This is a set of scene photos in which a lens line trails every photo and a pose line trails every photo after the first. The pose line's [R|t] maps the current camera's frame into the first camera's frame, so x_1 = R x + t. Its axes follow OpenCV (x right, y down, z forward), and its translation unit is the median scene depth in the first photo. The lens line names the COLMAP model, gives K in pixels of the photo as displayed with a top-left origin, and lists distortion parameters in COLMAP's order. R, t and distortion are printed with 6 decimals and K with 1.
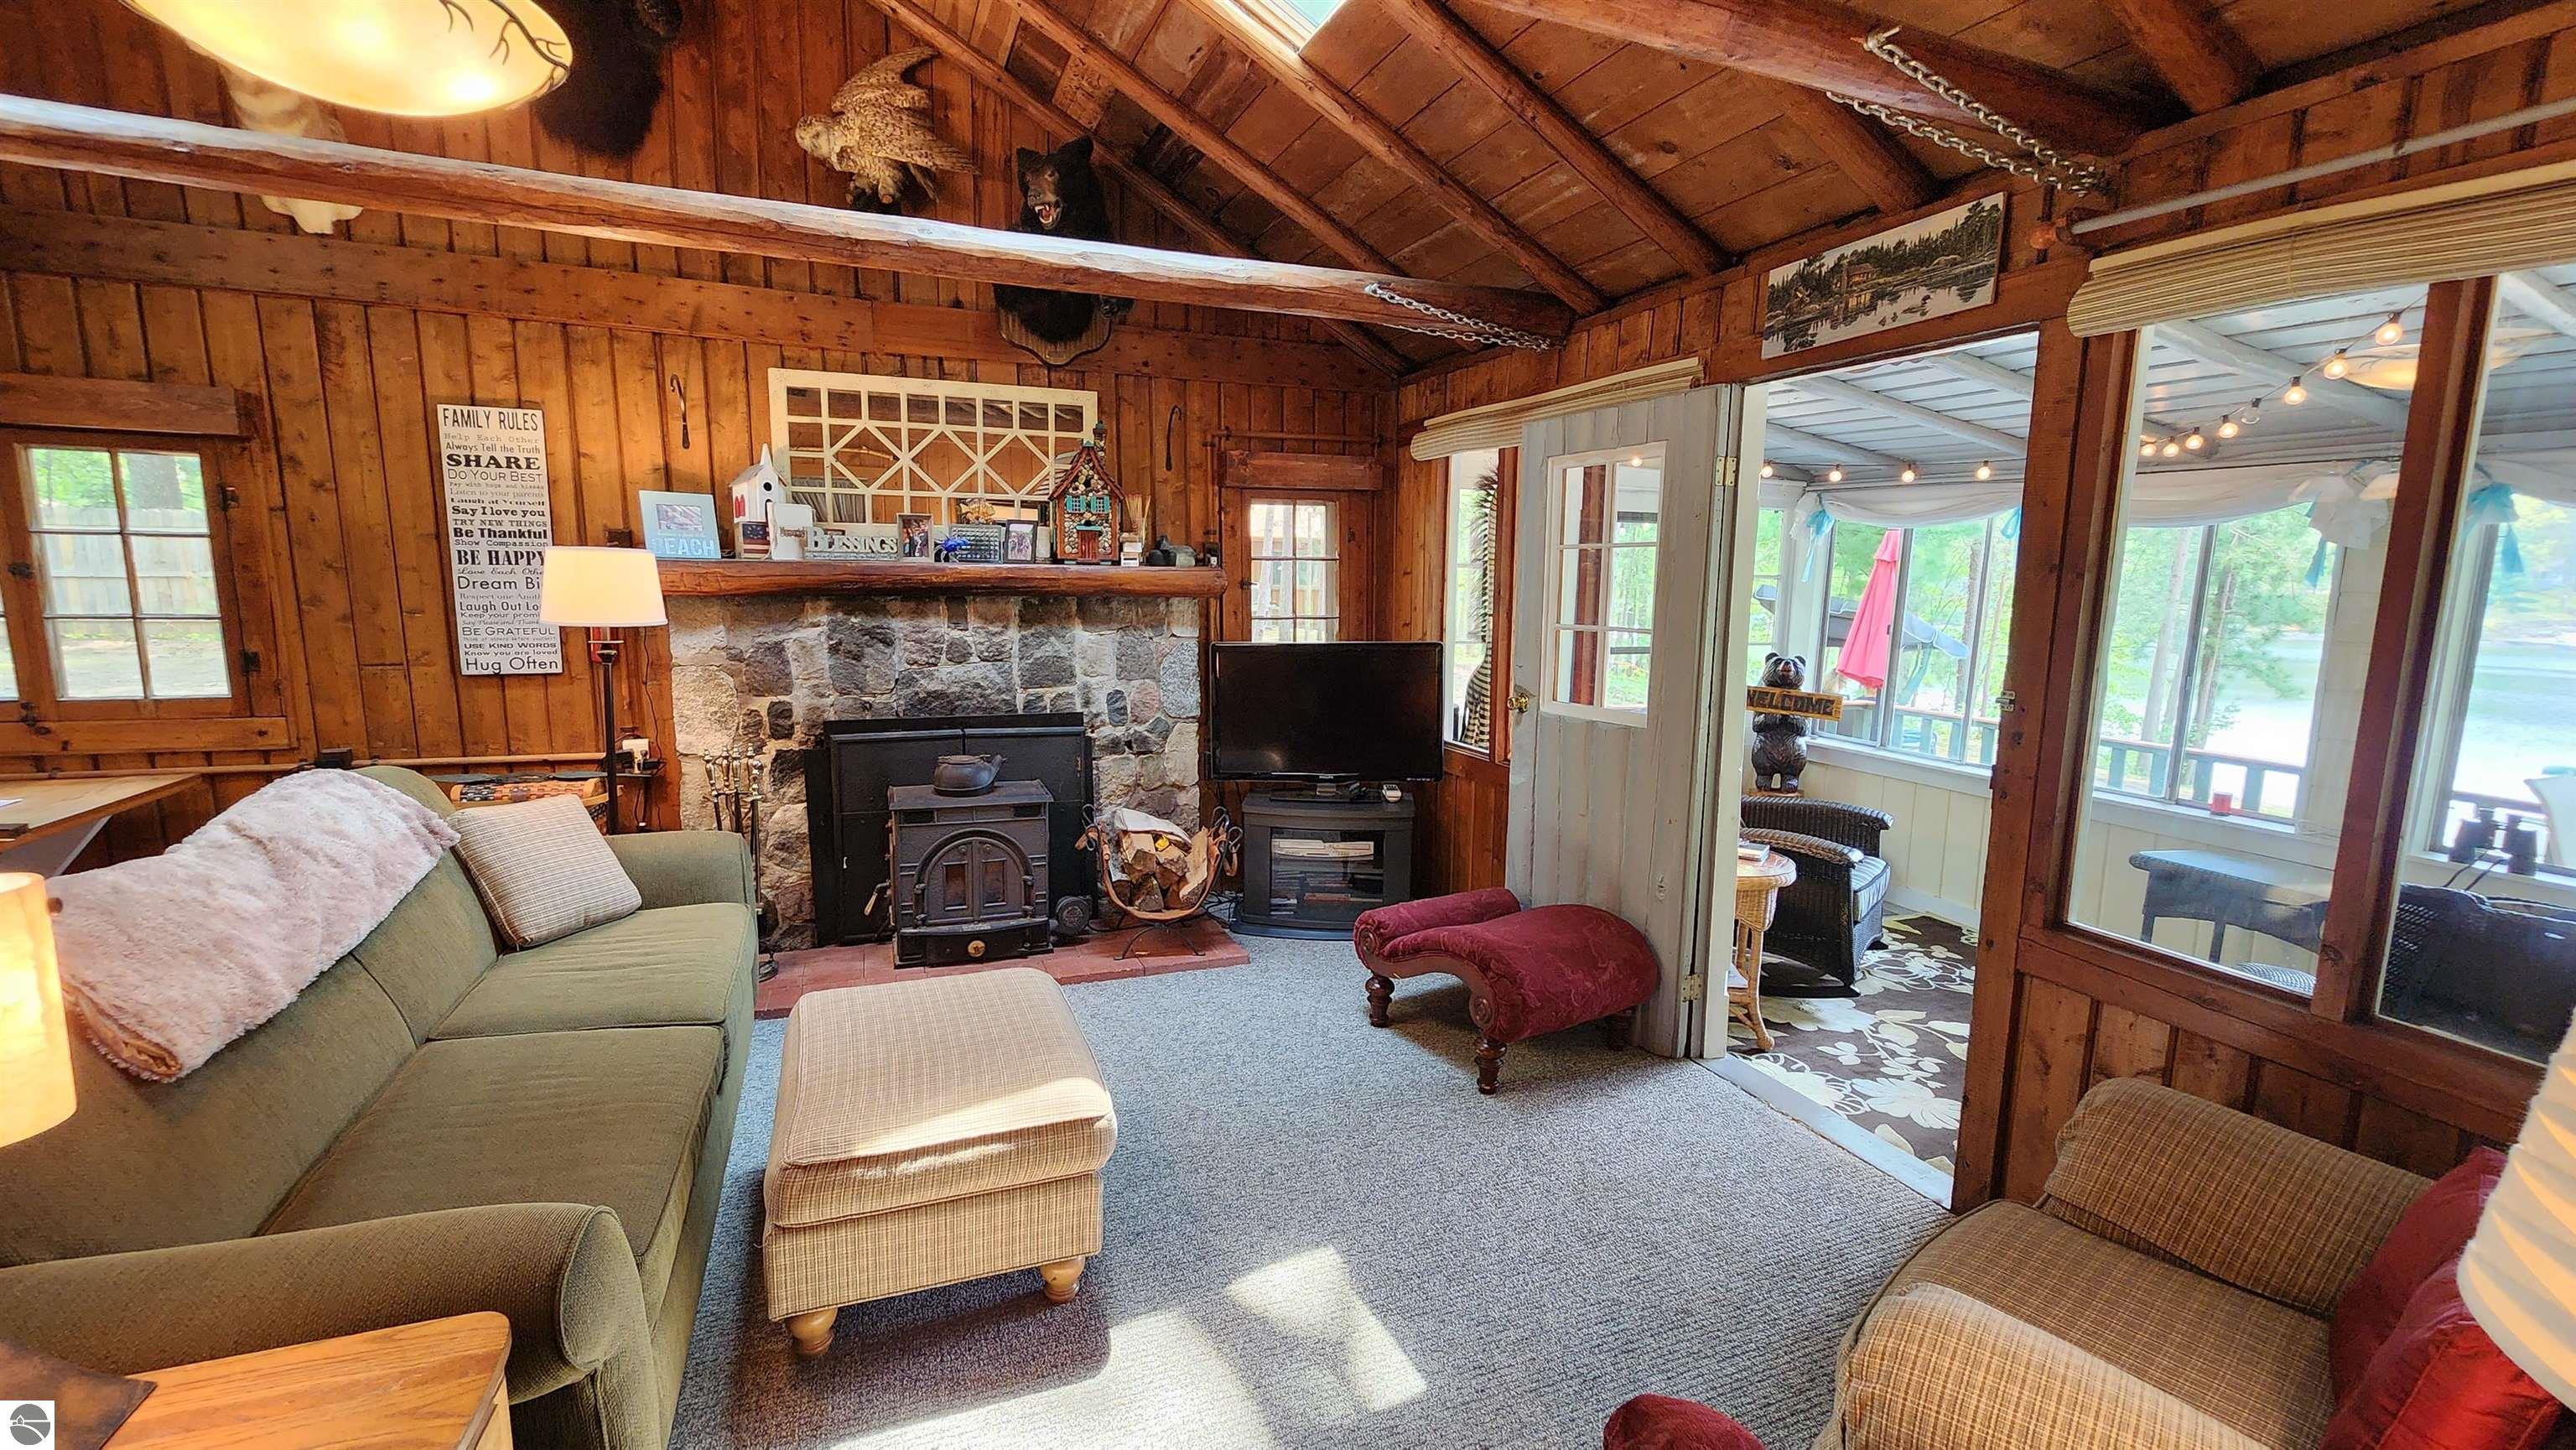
lens RADIAL K [[1058.5, 0, 1274.2], [0, 1058.5, 722.9], [0, 0, 1]] dist [-0.000934, 0.001336]
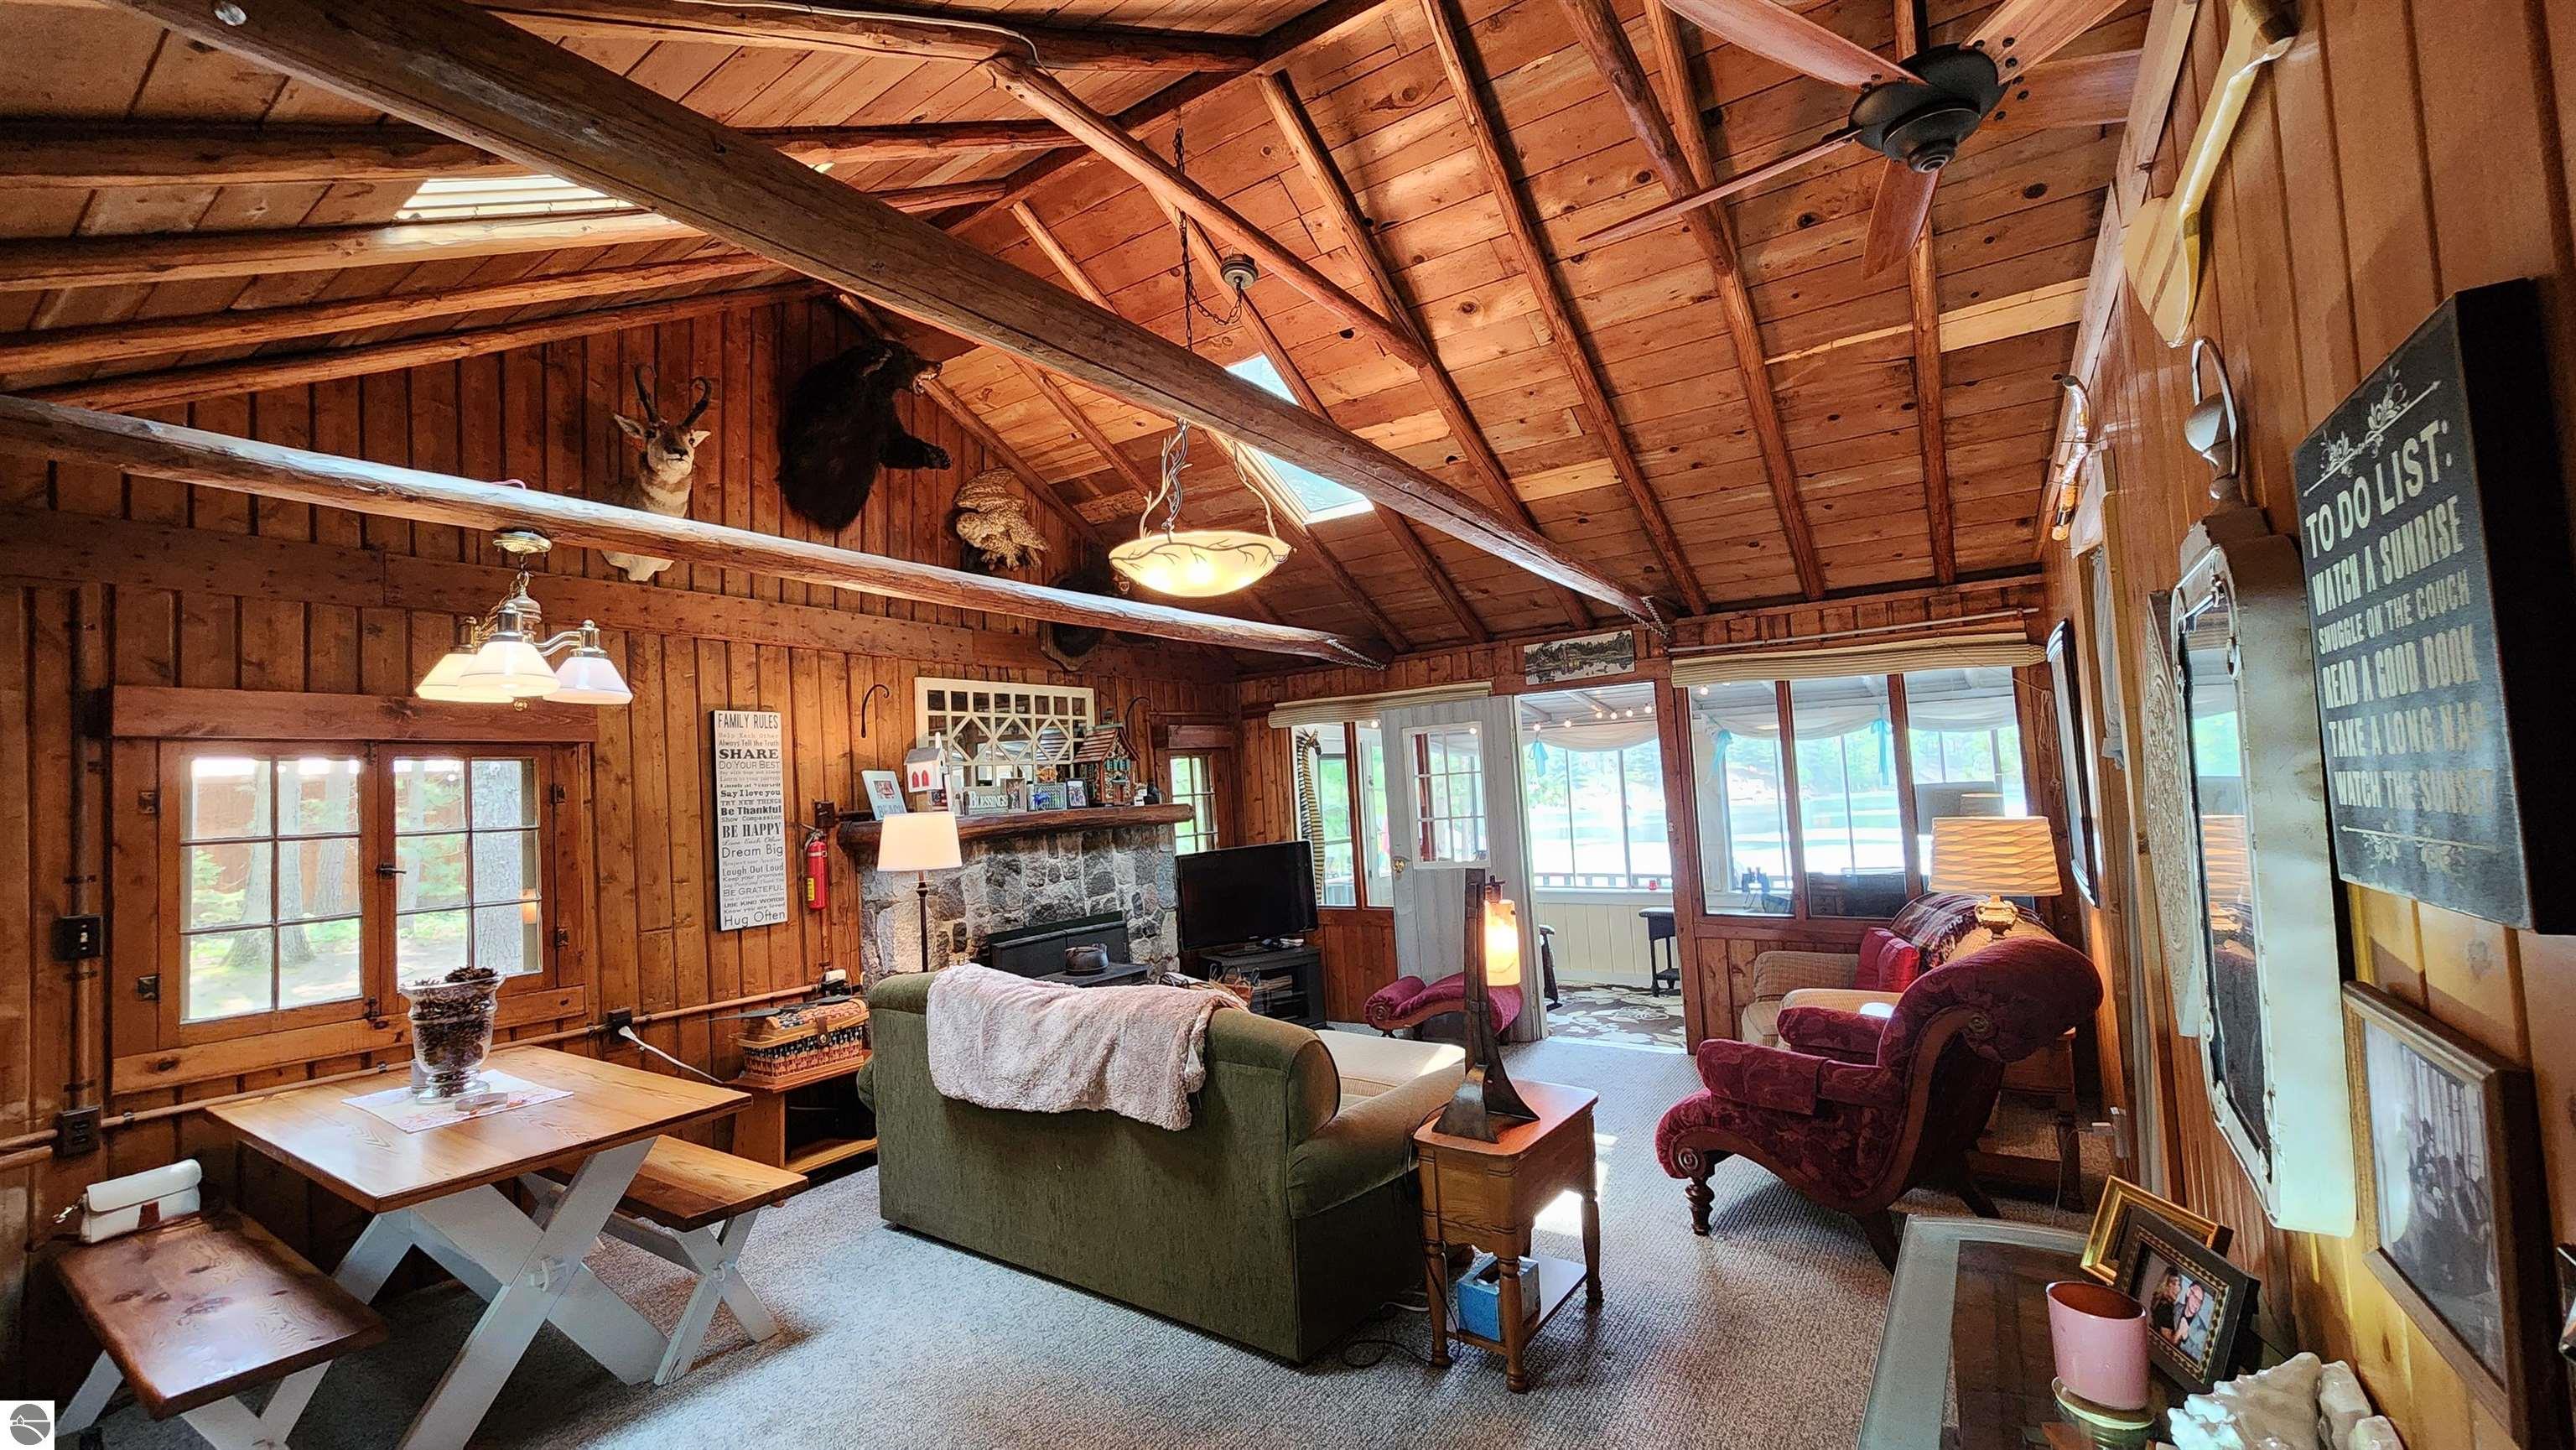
lens RADIAL K [[1058.5, 0, 1269.5], [0, 1058.5, 727.0], [0, 0, 1]] dist [-0.000934, 0.001336]
pose [[0.829998, -0.026040, 0.557158, -0.898054], [0.144272, 0.974938, -0.169356, 0.021460], [-0.538785, 0.220947, 0.812954, -0.342216]]
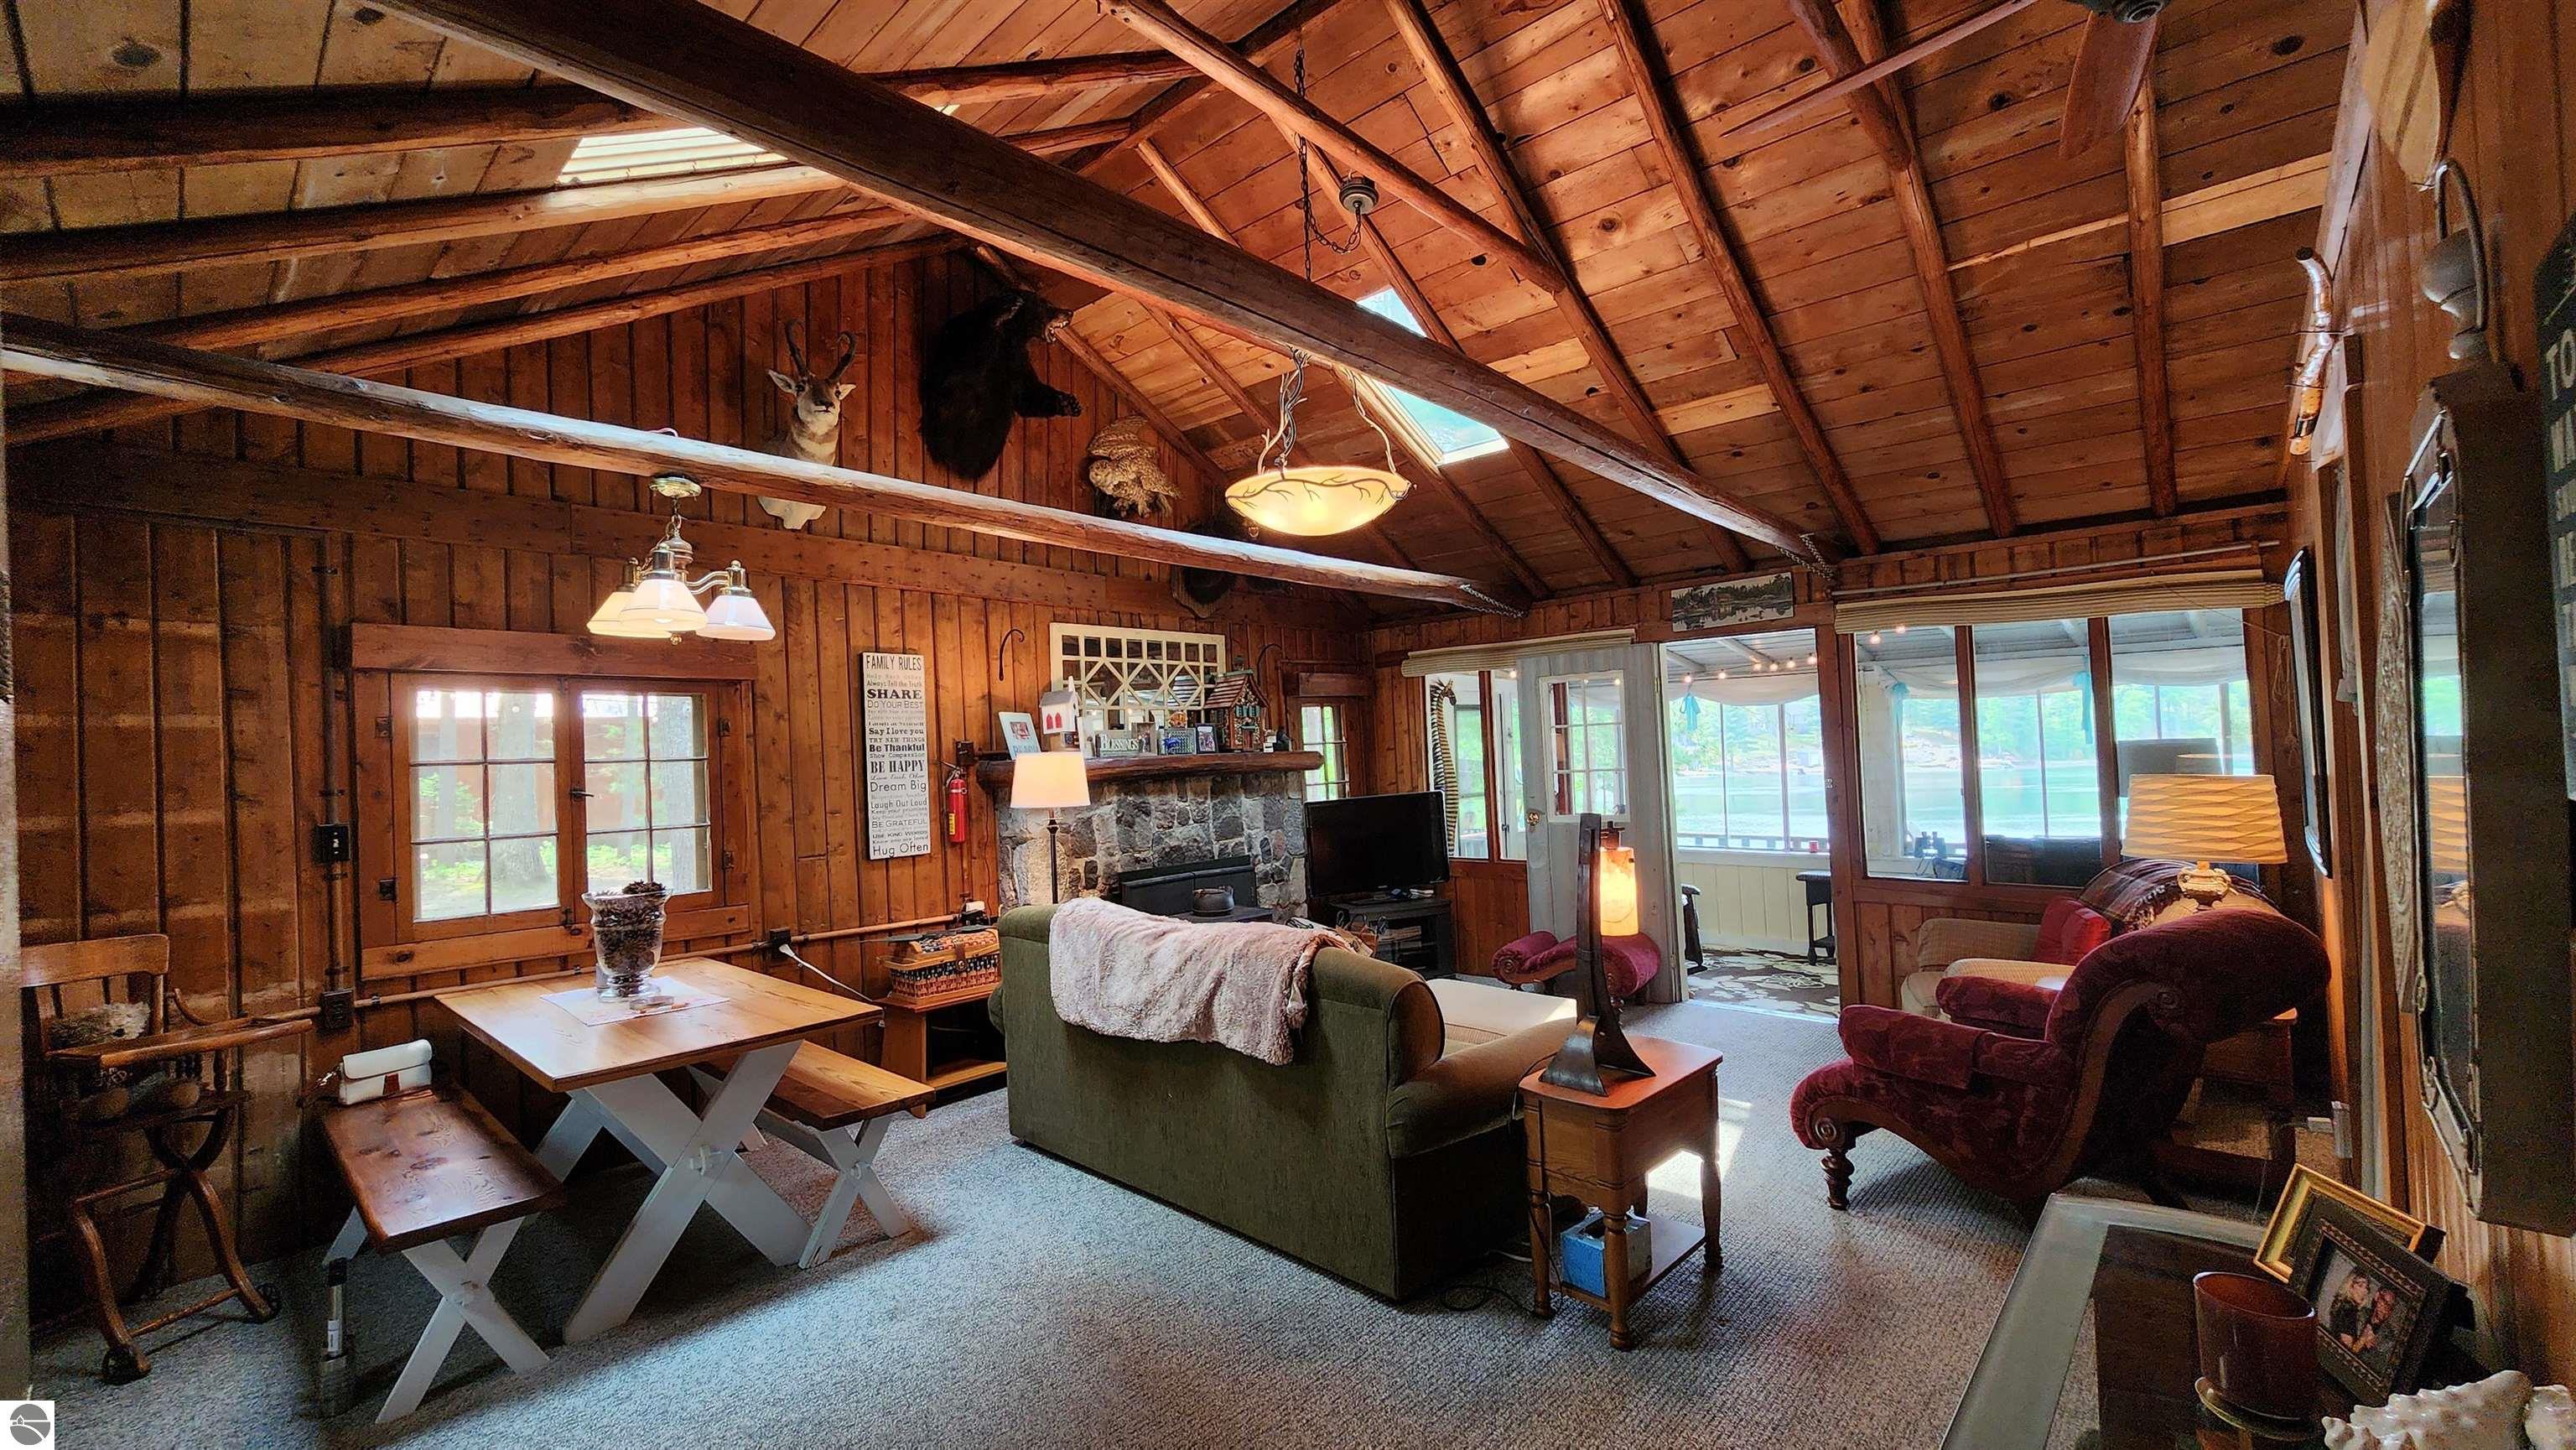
lens RADIAL K [[1058.5, 0, 1270.2], [0, 1058.5, 726.7], [0, 0, 1]] dist [-0.000934, 0.001336]
pose [[0.900557, -0.037349, 0.433130, -0.864440], [0.111892, 0.982651, -0.147909, 0.038377], [-0.420092, 0.181664, 0.889113, -0.346490]]
